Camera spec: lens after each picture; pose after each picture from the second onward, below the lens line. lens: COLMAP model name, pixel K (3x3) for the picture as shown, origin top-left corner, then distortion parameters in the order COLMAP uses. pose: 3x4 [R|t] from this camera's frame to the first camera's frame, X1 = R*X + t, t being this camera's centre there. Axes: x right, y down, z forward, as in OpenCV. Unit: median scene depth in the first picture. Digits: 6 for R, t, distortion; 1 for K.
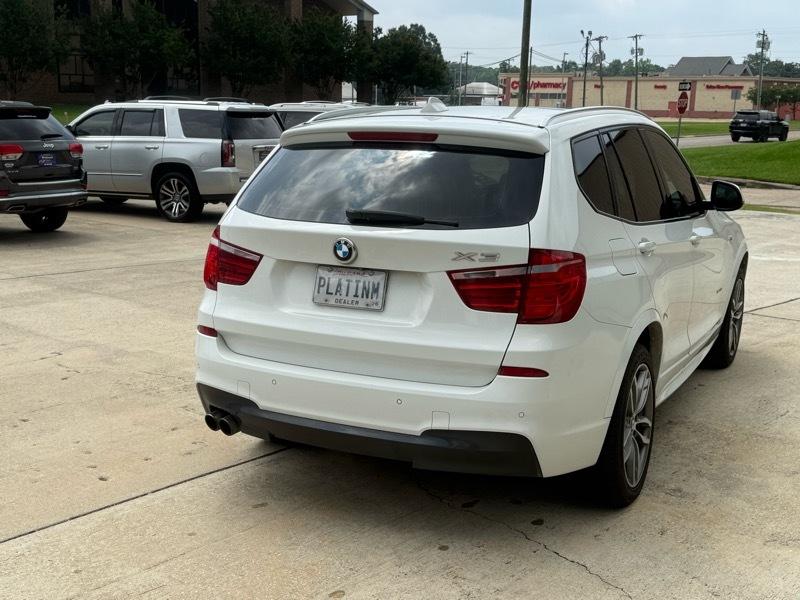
lens RADIAL K [[976.7, 0, 400.0], [0, 976.7, 300.0], [0, 0, 1]] dist [0.218201, -0.522133]
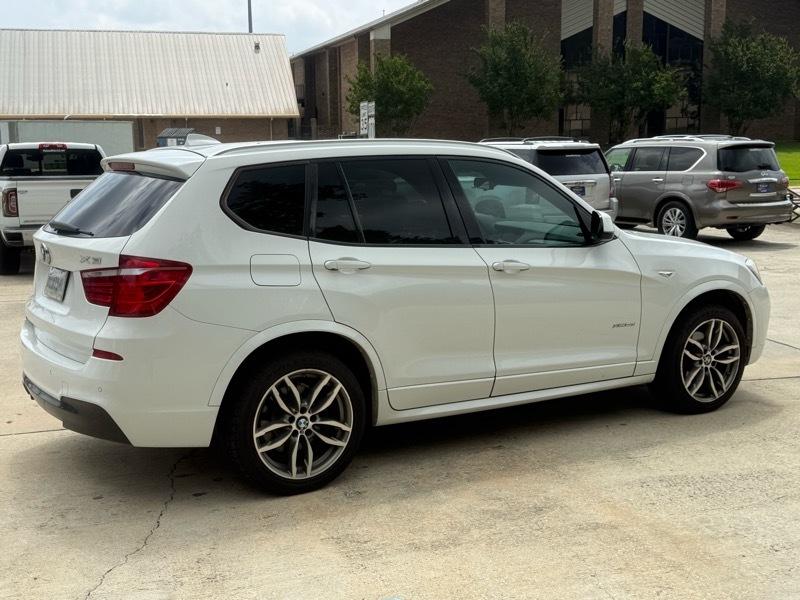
lens RADIAL K [[976.7, 0, 400.0], [0, 976.7, 300.0], [0, 0, 1]] dist [0.218201, -0.522133]
pose [[0.858221, 0.054797, -0.510347, 0.976547], [-0.074846, 0.997018, -0.018813, 0.000819], [0.507794, 0.054343, 0.859763, 0.111777]]
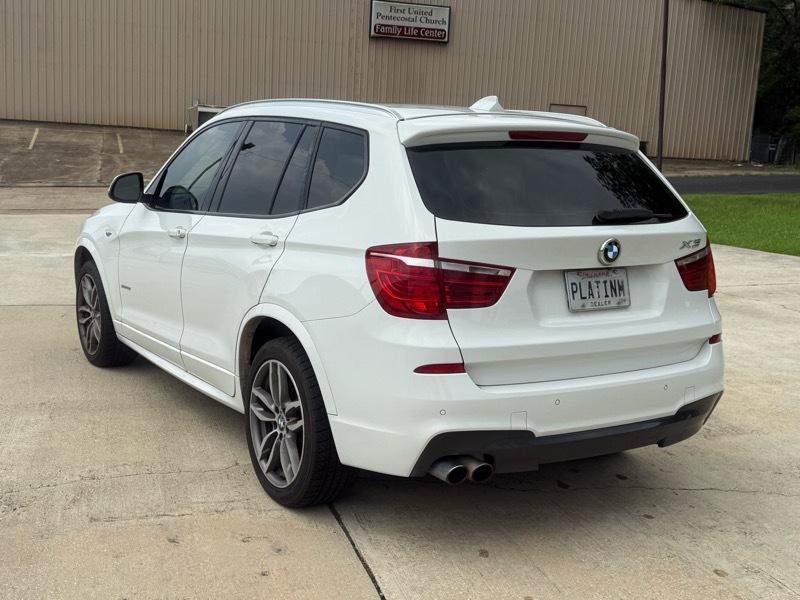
lens RADIAL K [[976.7, 0, 400.0], [0, 976.7, 300.0], [0, 0, 1]] dist [0.218201, -0.522133]
pose [[0.518694, -0.133607, 0.844456, -0.977833], [0.128026, 0.988715, 0.077793, -0.102841], [-0.845320, 0.067762, 0.529945, 0.631790]]
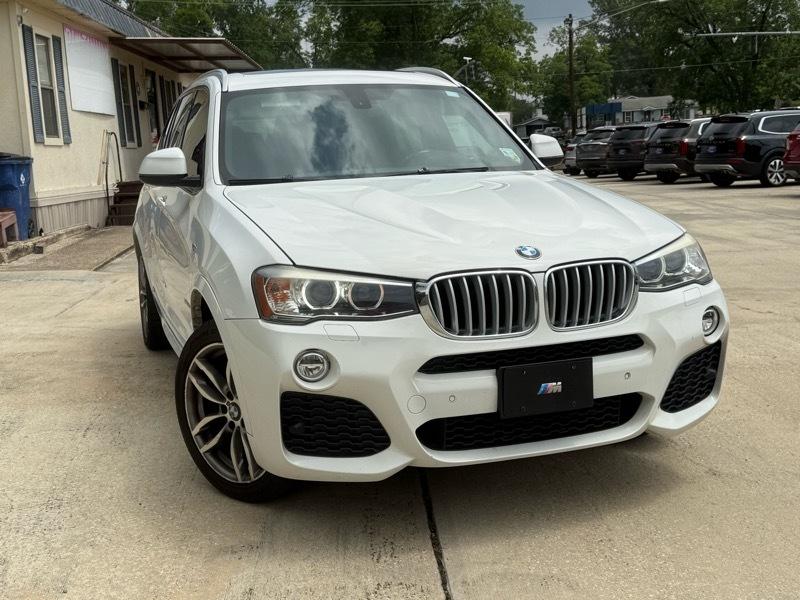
lens RADIAL K [[1003.0, 0, 451.5], [0, 1003.0, 276.1], [0, 0, 1]] dist [0.152911, -0.469200]
pose [[-0.701928, 0.108940, -0.703868, 1.114883], [-0.098597, 0.963857, 0.247505, -0.363052], [0.705391, 0.243129, -0.665817, 2.541682]]
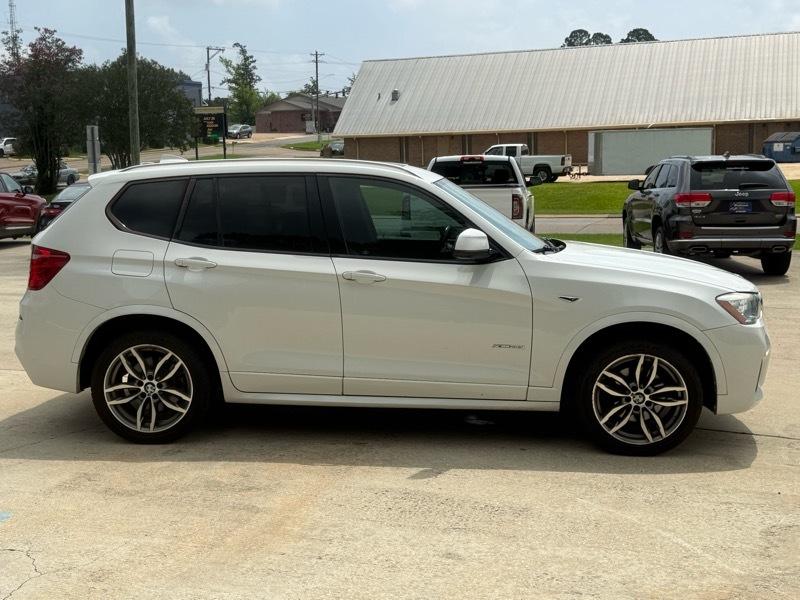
lens RADIAL K [[976.7, 0, 400.0], [0, 976.7, 300.0], [0, 0, 1]] dist [0.218201, -0.522133]
pose [[0.375723, 0.110173, -0.920160, 1.789695], [-0.158127, 0.985969, 0.053486, -0.136449], [0.913142, 0.125406, 0.387872, 0.848875]]
